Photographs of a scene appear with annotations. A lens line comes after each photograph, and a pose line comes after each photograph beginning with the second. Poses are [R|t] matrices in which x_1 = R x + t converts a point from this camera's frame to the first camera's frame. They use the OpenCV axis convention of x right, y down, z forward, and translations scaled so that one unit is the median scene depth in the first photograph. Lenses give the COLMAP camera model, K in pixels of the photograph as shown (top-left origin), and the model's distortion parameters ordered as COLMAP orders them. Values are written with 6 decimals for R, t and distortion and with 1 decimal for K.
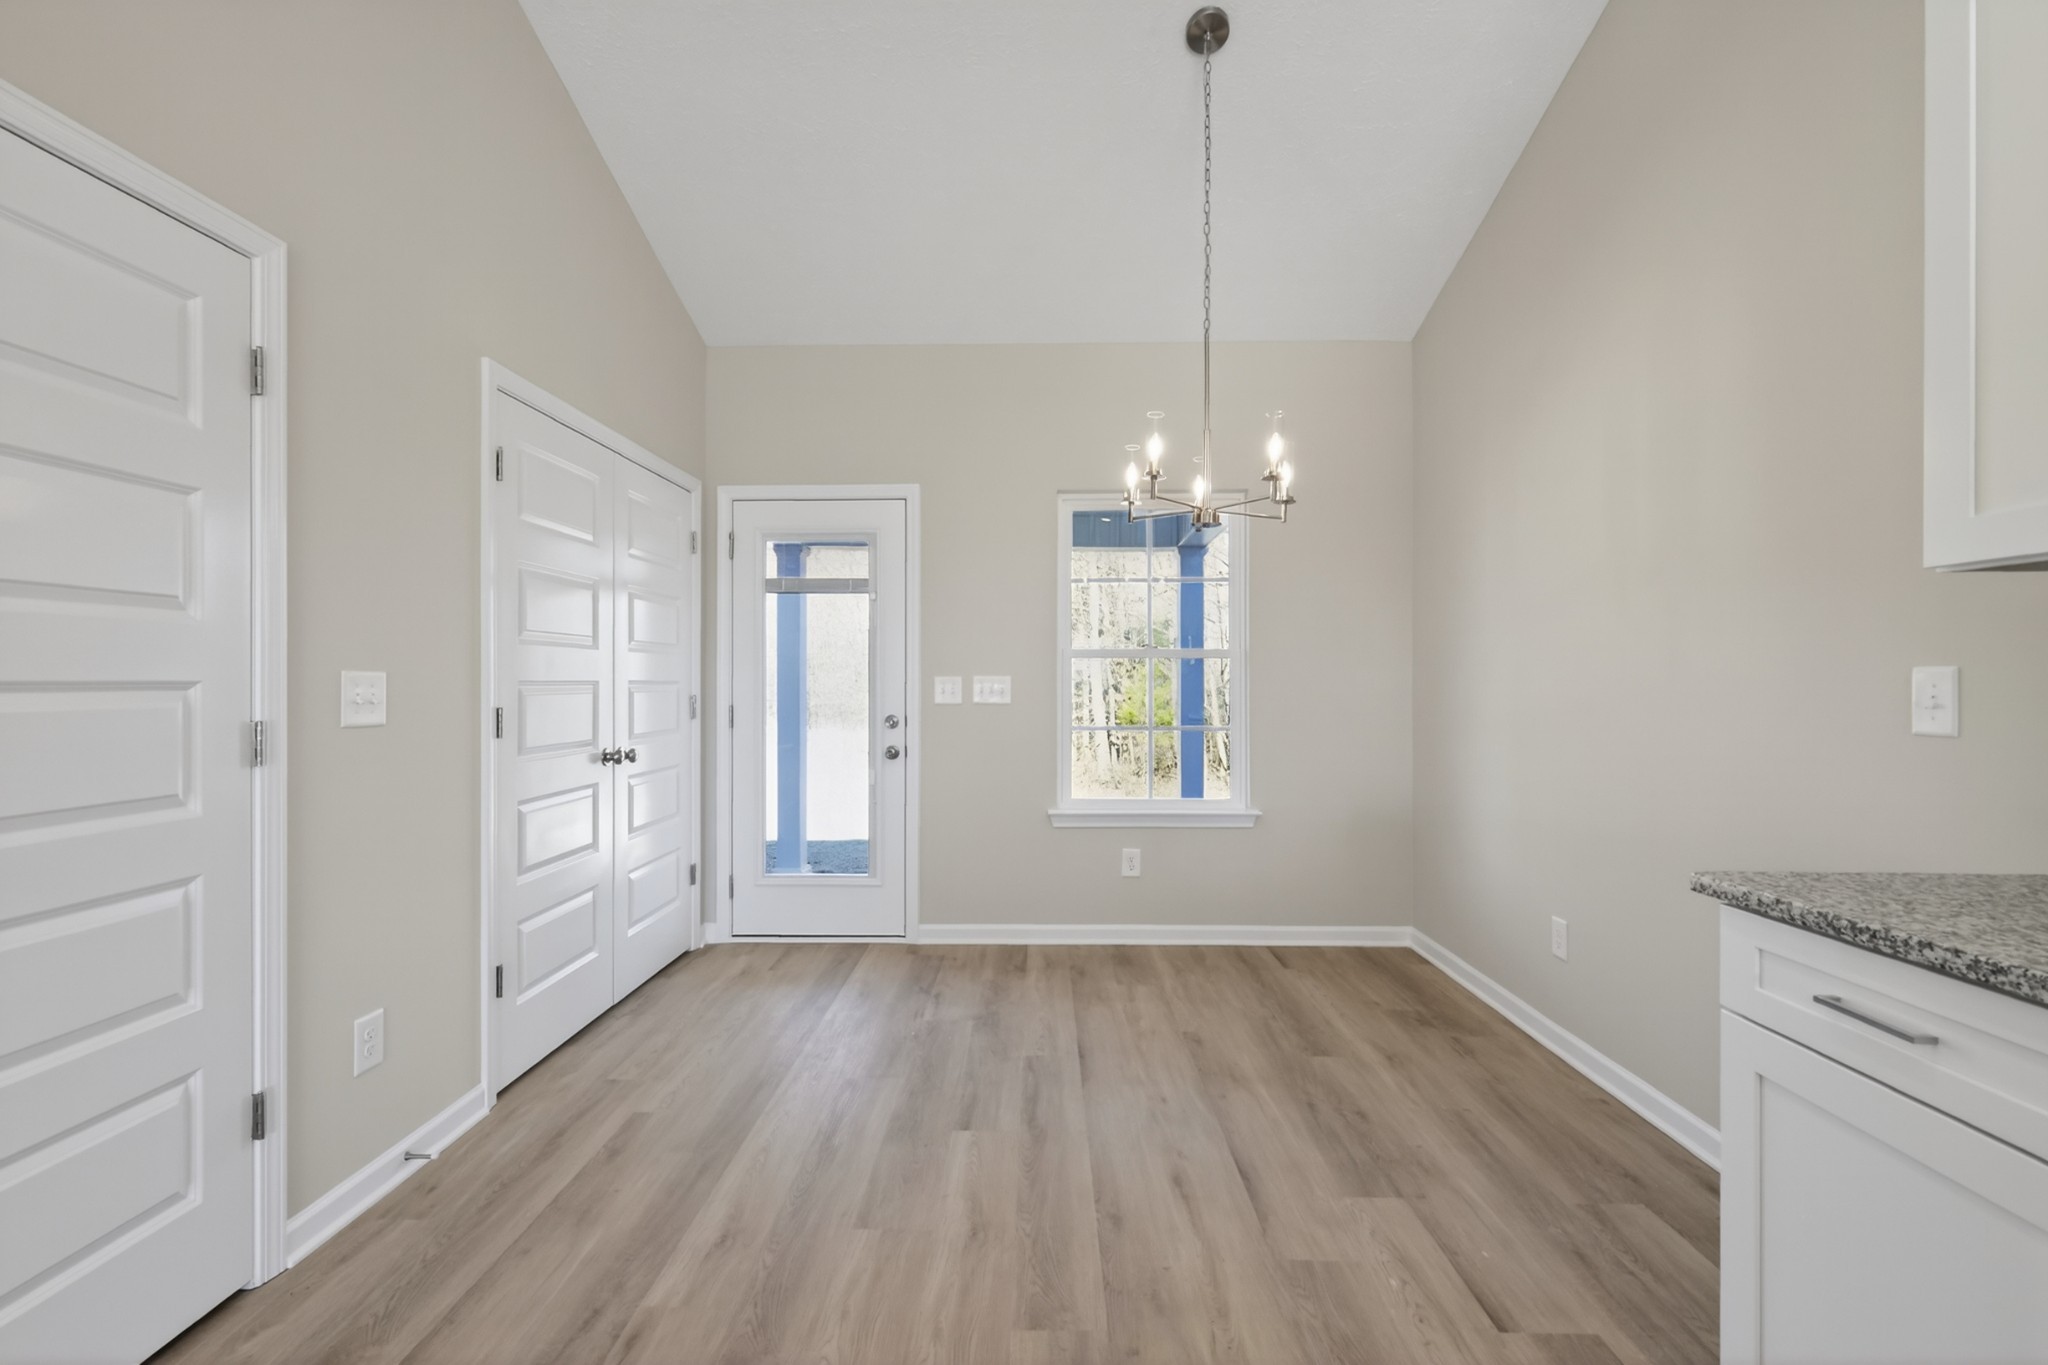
lens RADIAL K [[894.0, 0, 1022.8], [0, 894.0, 677.7], [0, 0, 1]] dist [0.001533, 0.000028]
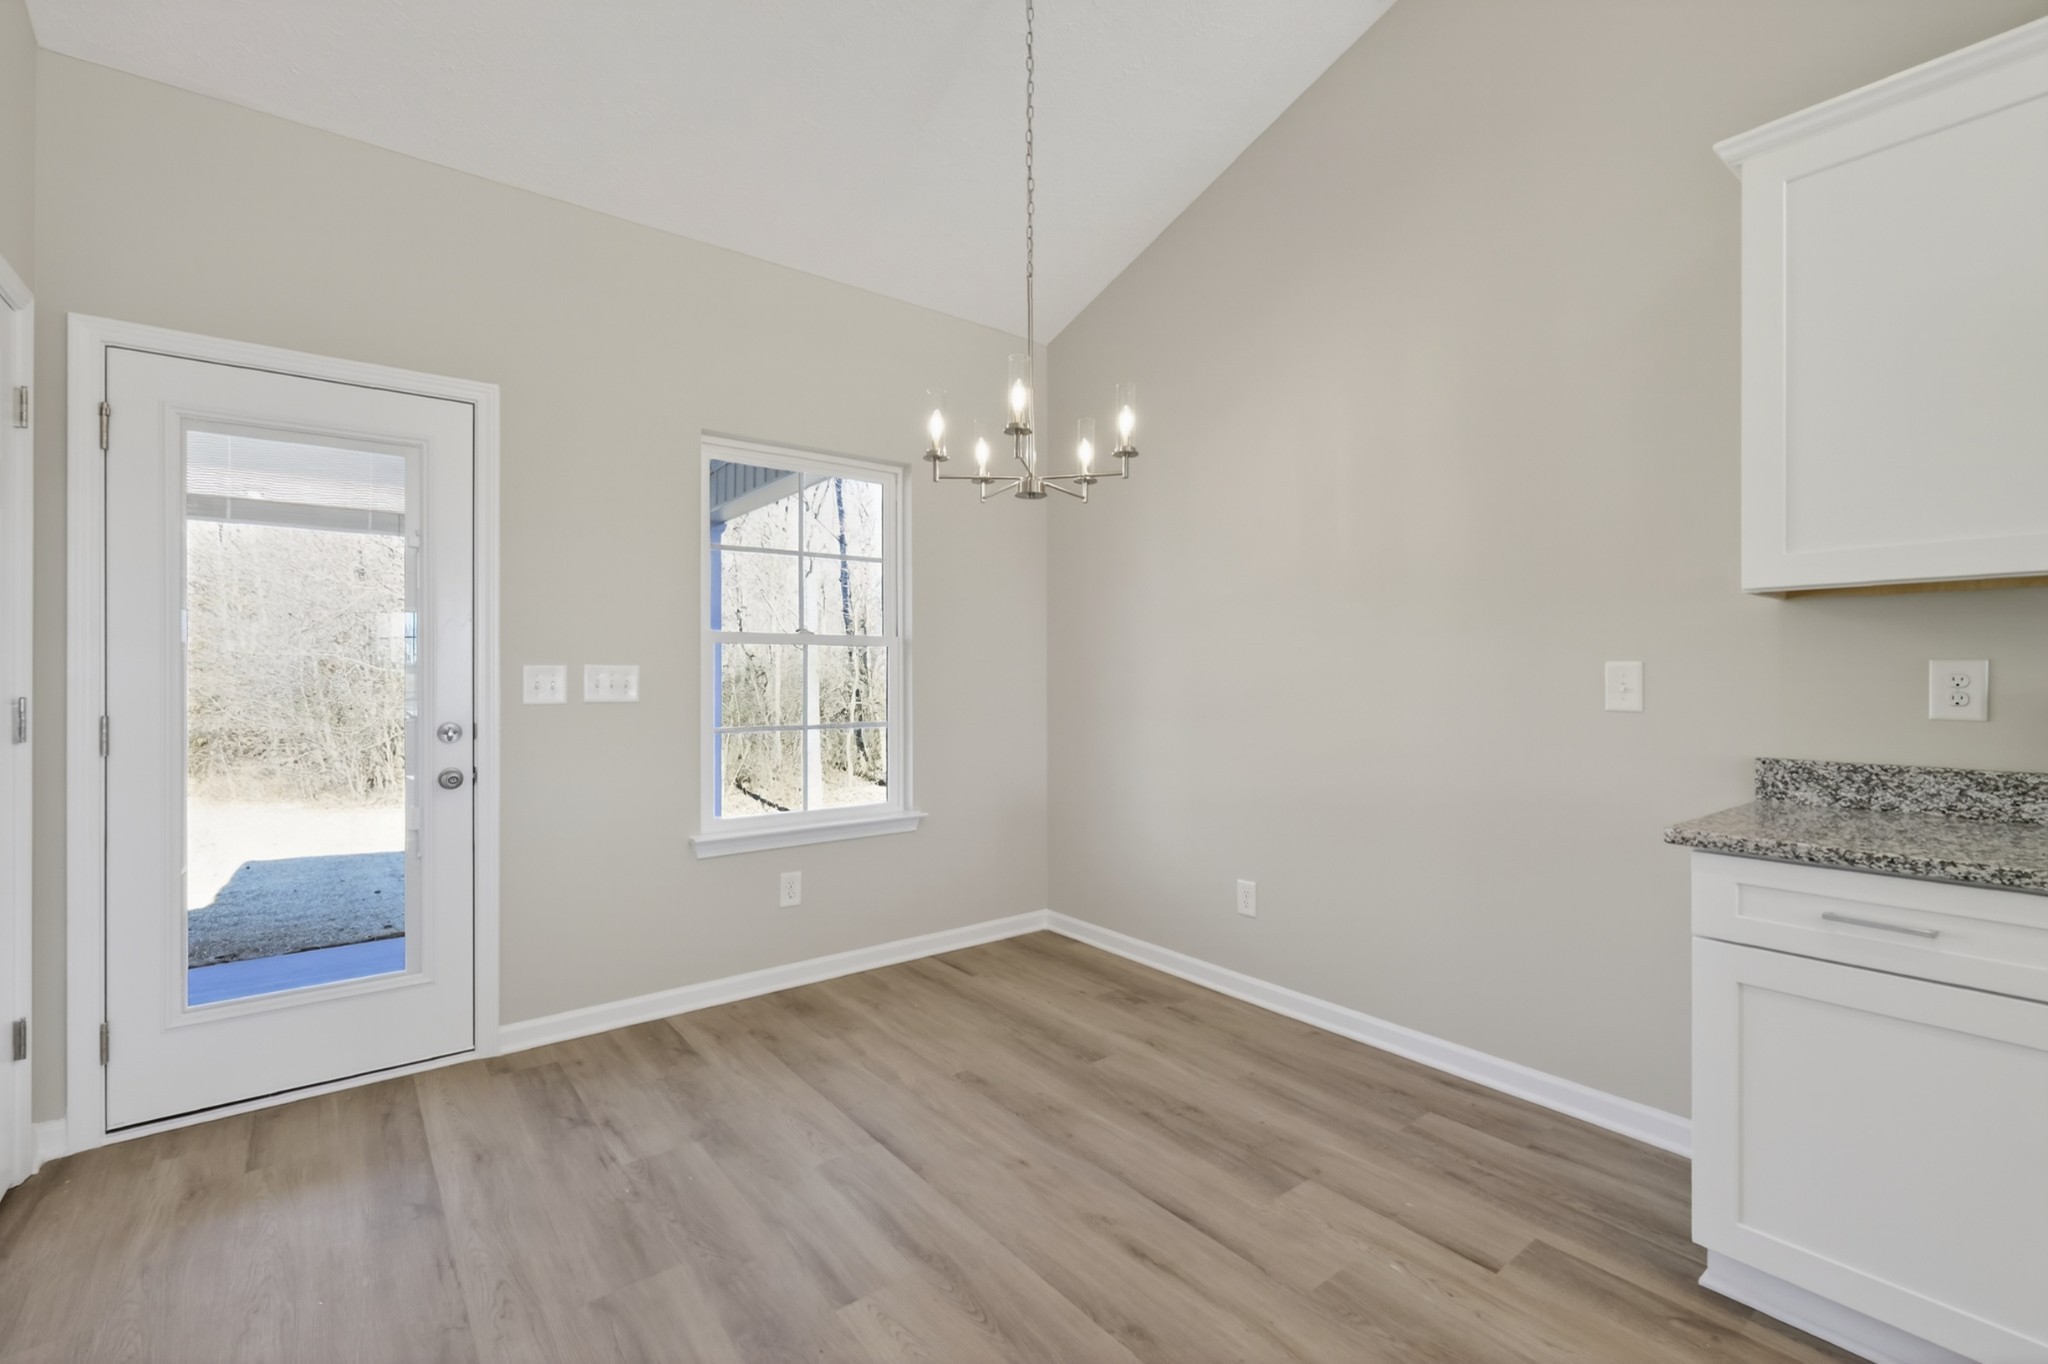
lens RADIAL K [[894.0, 0, 1026.4], [0, 894.0, 672.8], [0, 0, 1]] dist [0.001533, 0.000028]
pose [[0.773147, 0.000553, 0.634227, -0.344812], [-0.002355, 0.999995, 0.001999, 0.002944], [-0.634223, -0.003040, 0.773144, 0.306708]]
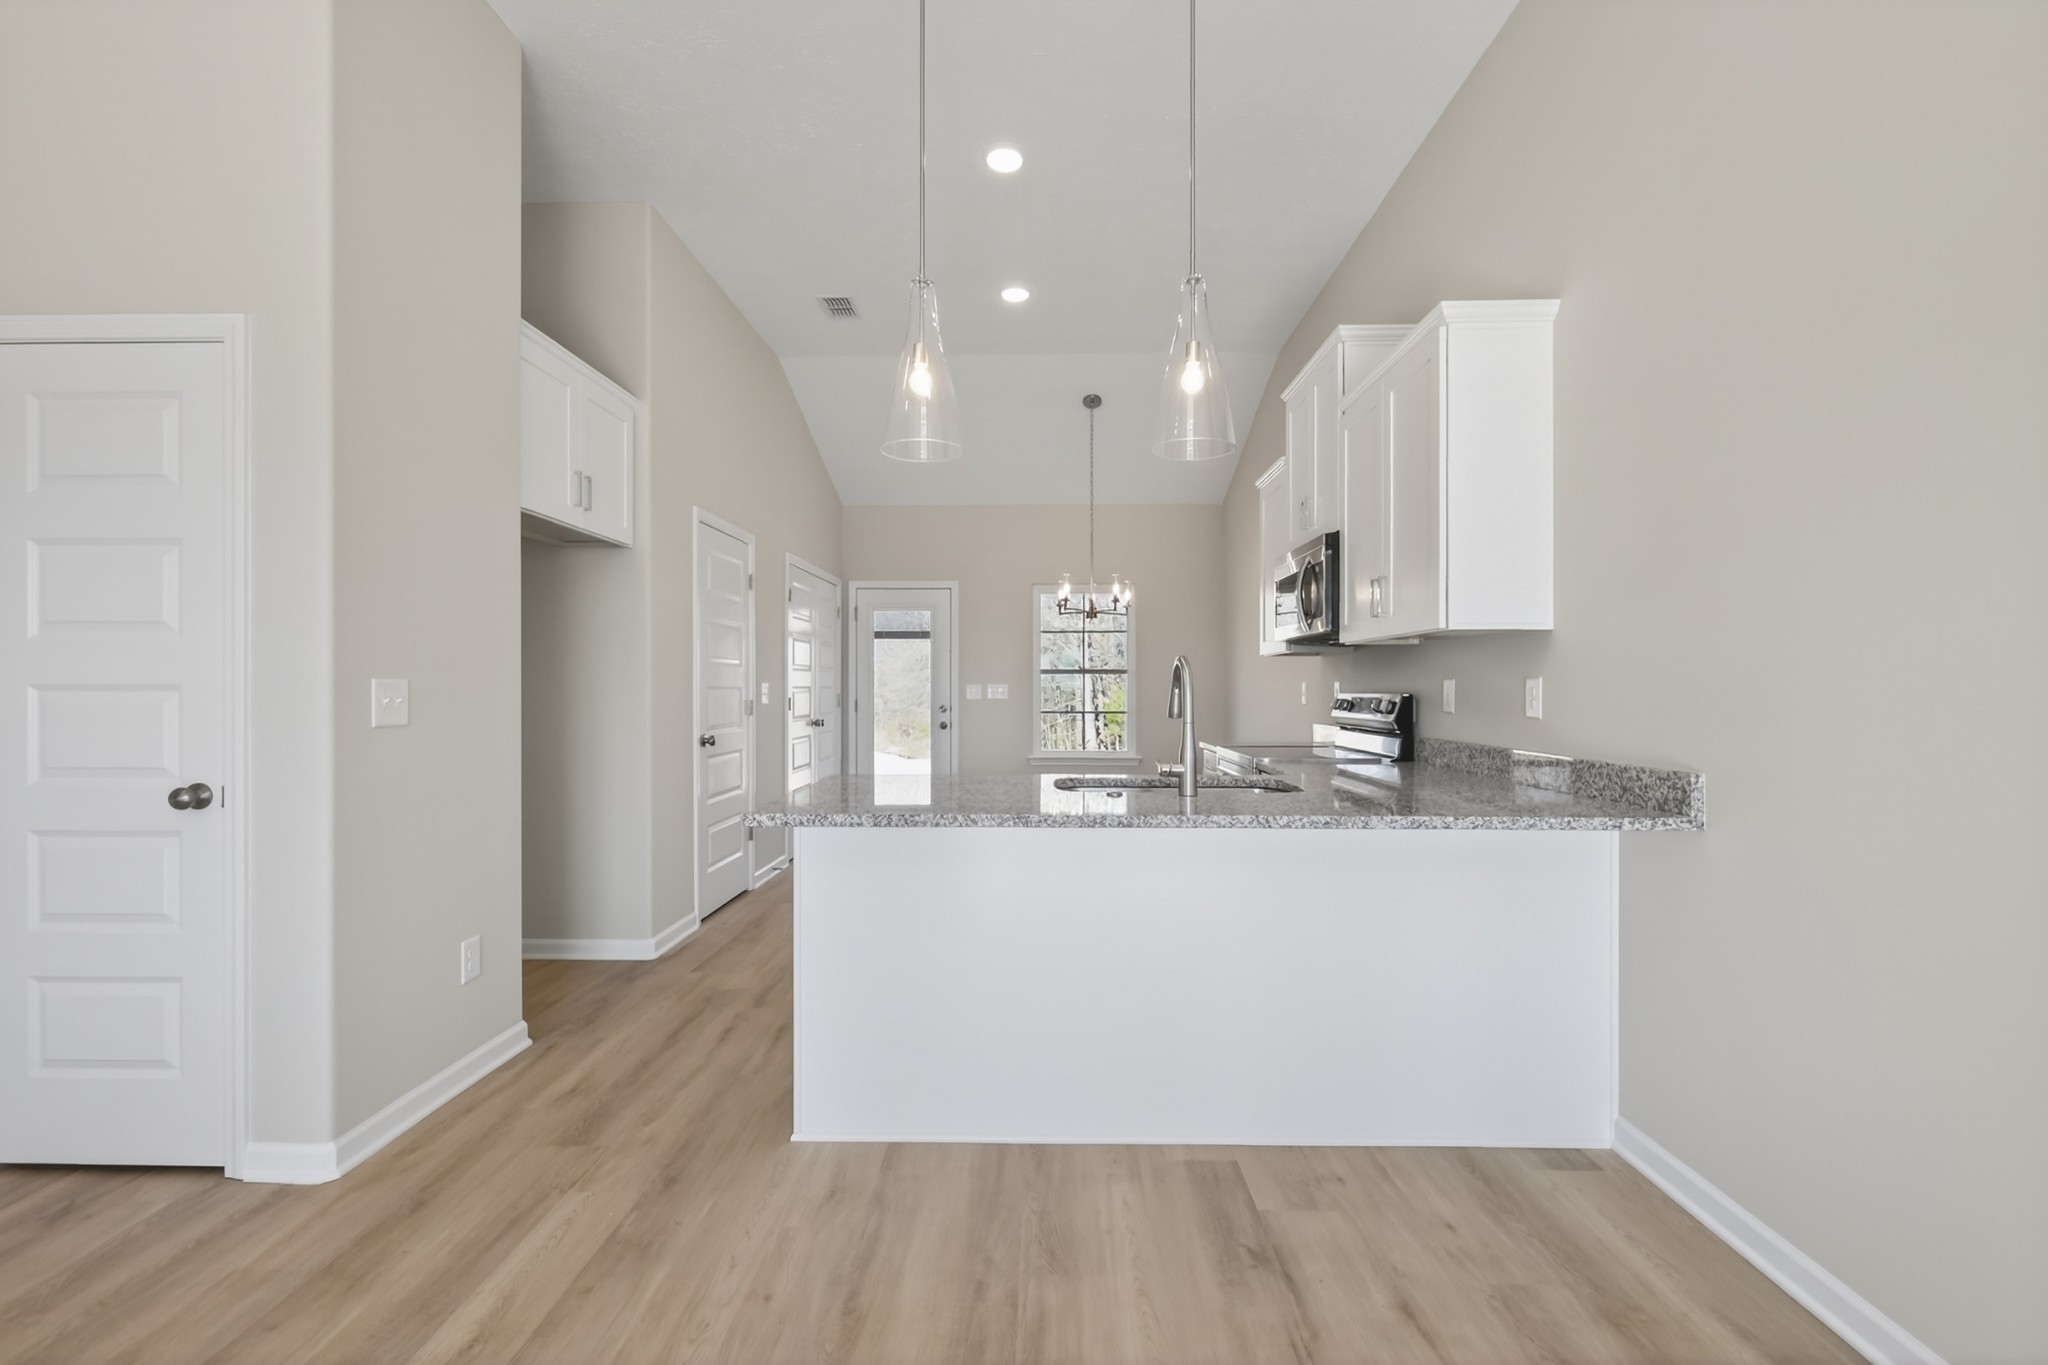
lens RADIAL K [[894.0, 0, 1026.7], [0, 894.0, 687.0], [0, 0, 1]] dist [0.001533, 0.000028]
pose [[0.999999, 0.000380, -0.001295, 0.041736], [-0.000376, 0.999995, 0.003019, -0.002595], [0.001296, -0.003019, 0.999995, -1.232092]]
